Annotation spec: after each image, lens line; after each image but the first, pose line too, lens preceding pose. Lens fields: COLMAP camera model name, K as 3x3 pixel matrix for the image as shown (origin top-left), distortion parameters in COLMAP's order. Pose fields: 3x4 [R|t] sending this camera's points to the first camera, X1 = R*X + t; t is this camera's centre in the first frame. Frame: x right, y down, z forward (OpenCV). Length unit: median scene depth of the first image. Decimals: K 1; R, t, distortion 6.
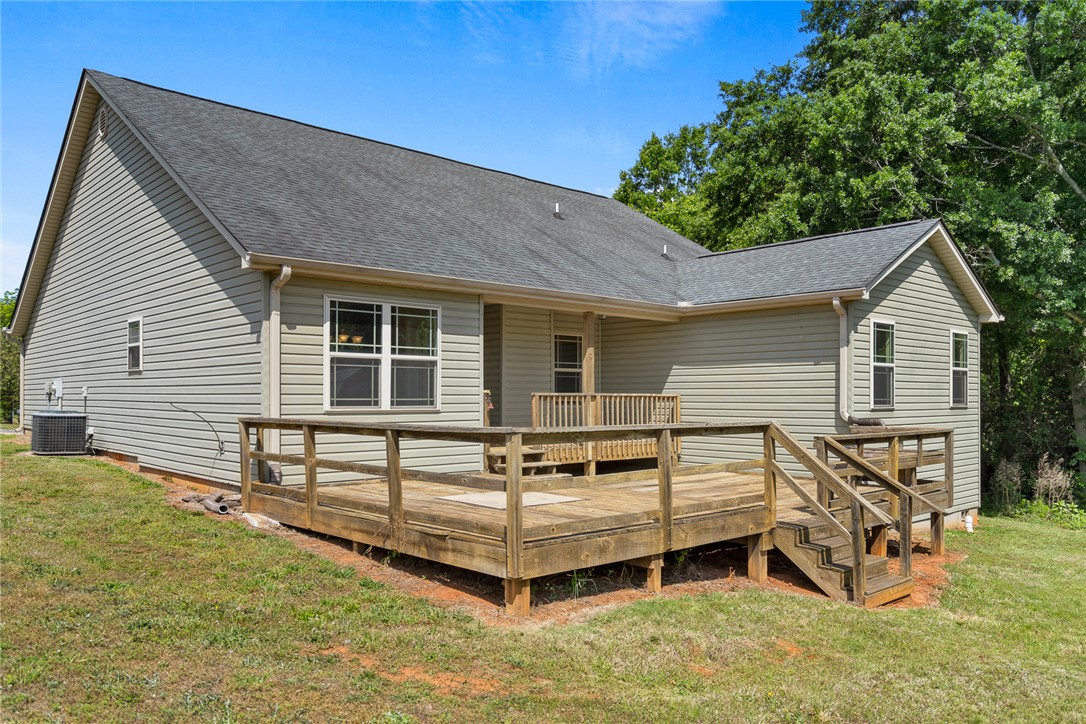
lens RADIAL K [[797.1, 0, 545.5], [0, 797.1, 391.5], [0, 0, 1]] dist [0.016613, -0.003414]
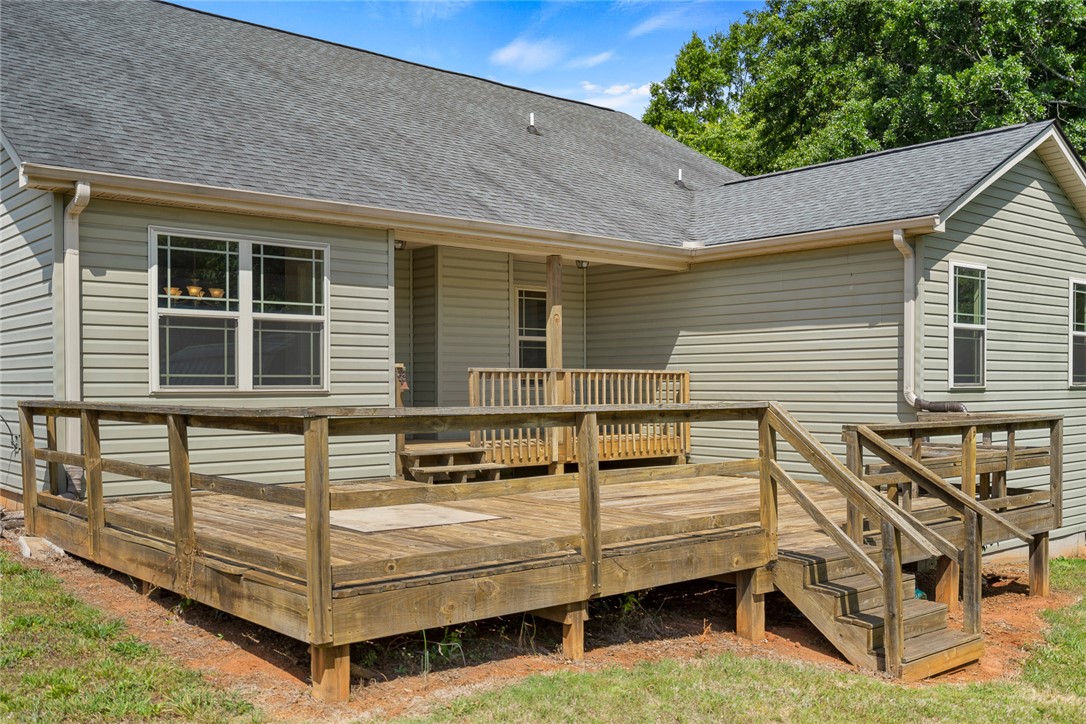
lens RADIAL K [[1009.5, 0, 542.3], [0, 1009.5, 394.2], [0, 0, 1]] dist [0.013976, 0.000000]
pose [[0.999403, -0.003419, -0.034385, 0.085955], [0.004025, 0.999838, 0.017564, 0.010430], [0.034320, -0.017692, 0.999254, 0.102242]]
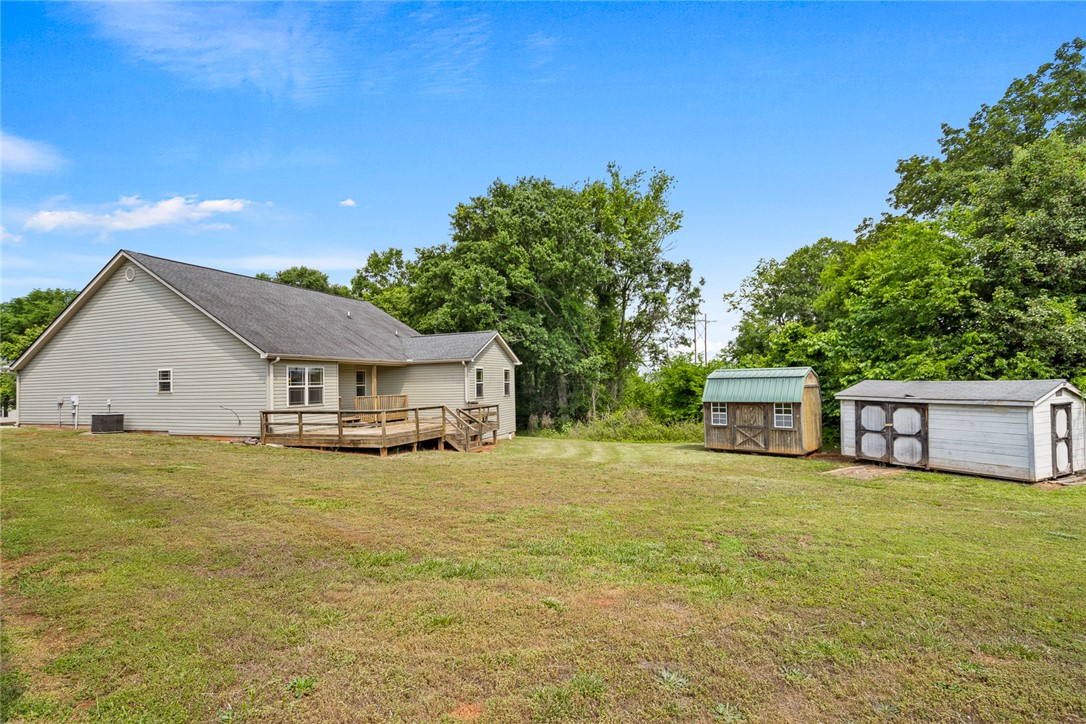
lens RADIAL K [[504.2, 0, 536.1], [0, 504.2, 369.1], [0, 0, 1]] dist [-0.008510, 0.002840]
pose [[0.890382, -0.008677, 0.455132, -0.259992], [0.020104, 0.999592, -0.020273, -0.047422], [-0.454770, 0.027200, 0.890193, -0.827368]]
